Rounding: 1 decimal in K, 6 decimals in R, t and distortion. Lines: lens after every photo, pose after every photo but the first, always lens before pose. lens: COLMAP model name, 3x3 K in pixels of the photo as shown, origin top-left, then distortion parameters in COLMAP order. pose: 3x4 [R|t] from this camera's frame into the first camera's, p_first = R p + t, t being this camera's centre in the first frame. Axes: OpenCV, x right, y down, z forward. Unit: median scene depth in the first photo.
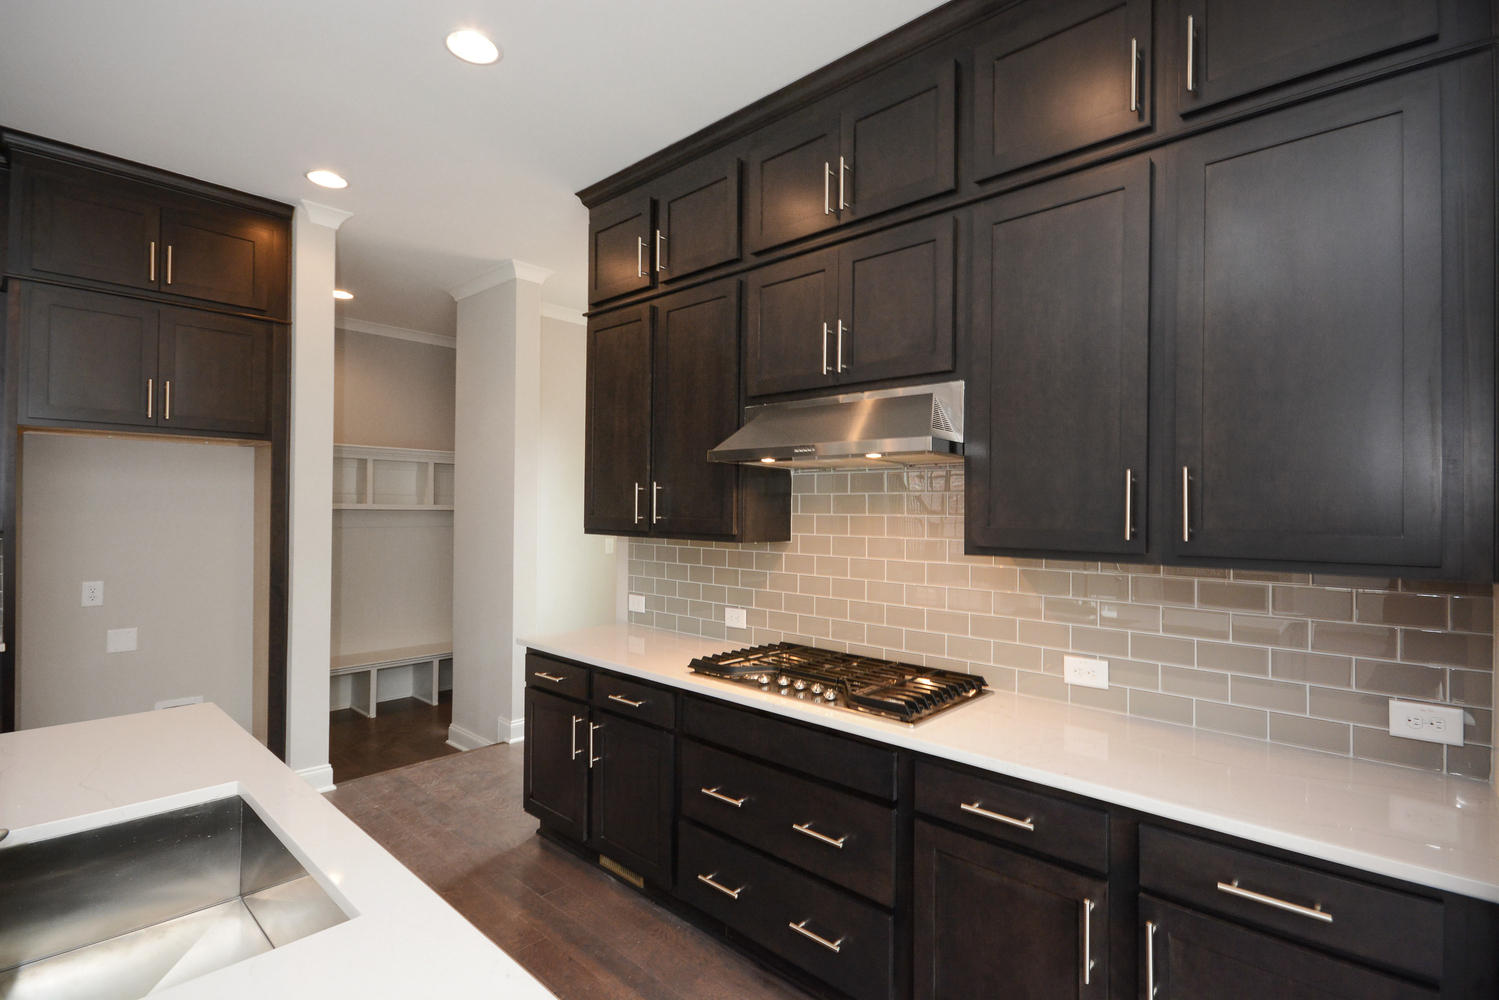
lens RADIAL K [[734.2, 0, 789.0], [0, 734.2, 507.7], [0, 0, 1]] dist [0.001407, -0.002428]
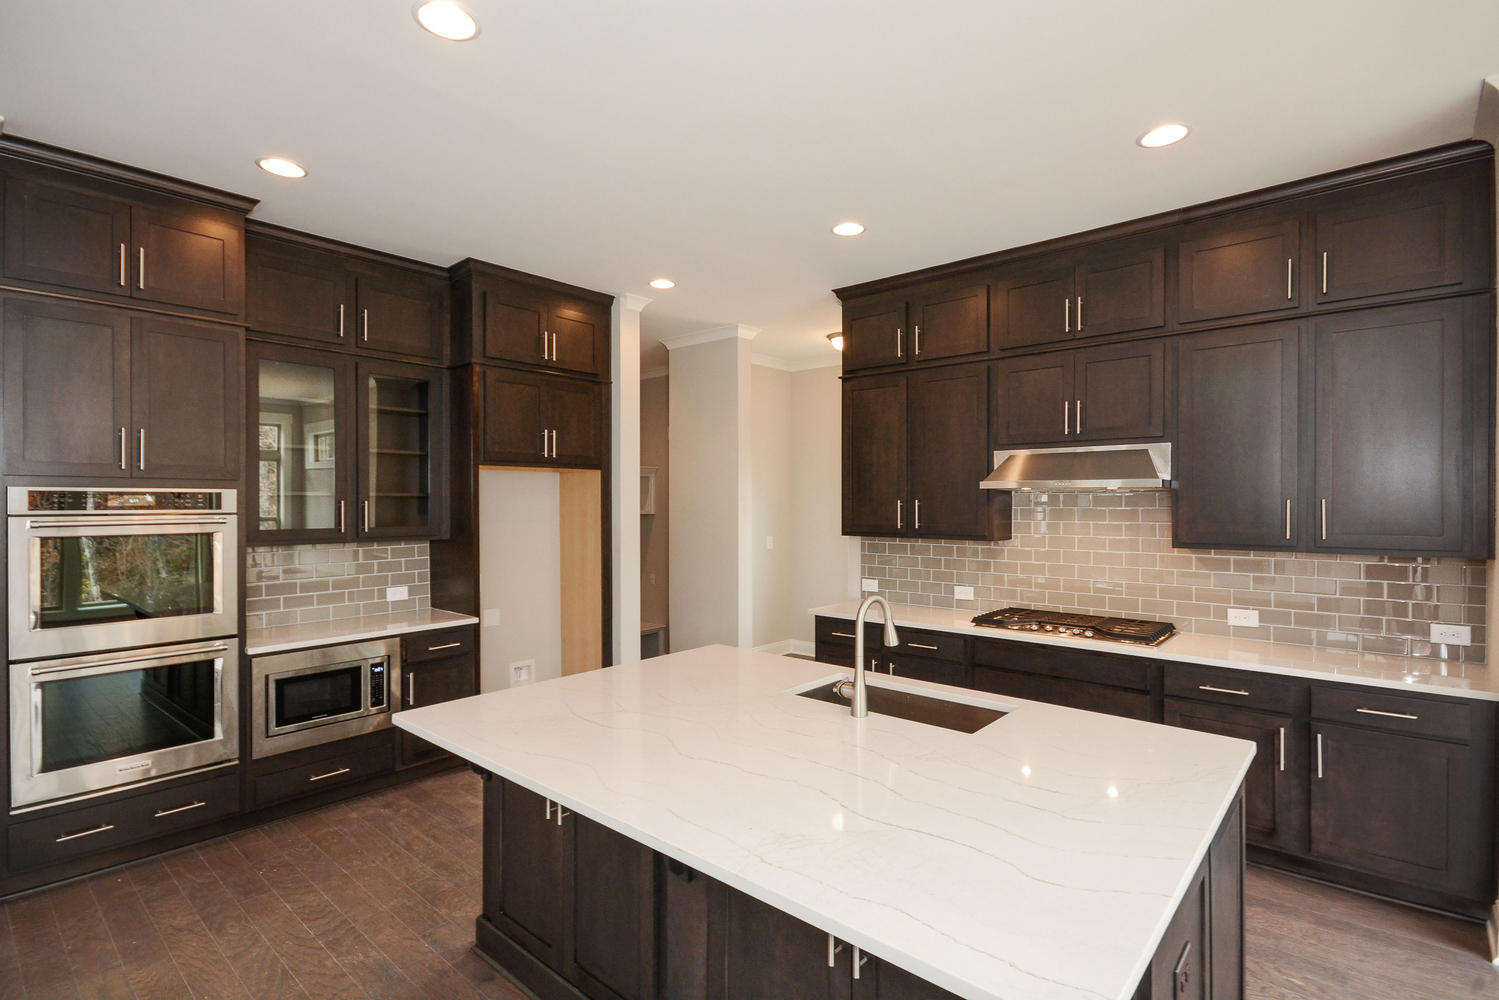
lens RADIAL K [[734.2, 0, 786.5], [0, 734.2, 509.5], [0, 0, 1]] dist [0.001407, -0.002428]
pose [[0.999420, -0.007595, 0.033200, -0.599901], [0.007284, 0.999928, 0.009486, -0.038624], [-0.033269, -0.009238, 0.999404, -0.549177]]
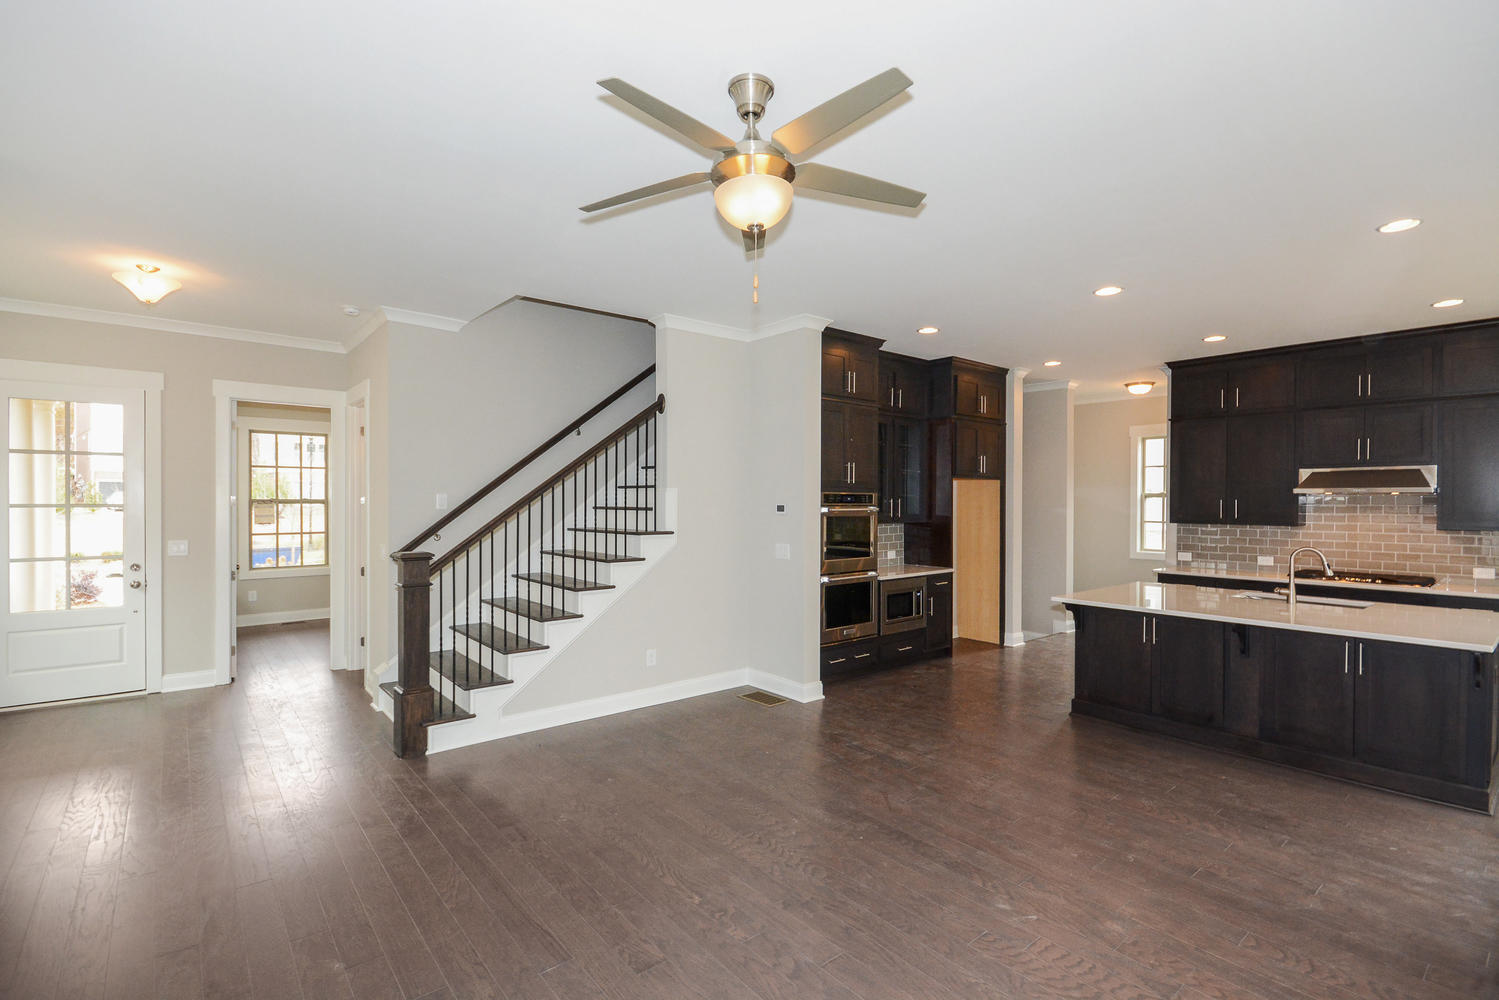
lens RADIAL K [[734.2, 0, 744.2], [0, 734.2, 509.0], [0, 0, 1]] dist [0.001407, -0.002428]
pose [[0.989643, -0.001813, -0.143536, -1.672145], [0.003367, 0.999938, 0.010583, -0.043372], [0.143508, -0.010957, 0.989588, -1.800427]]
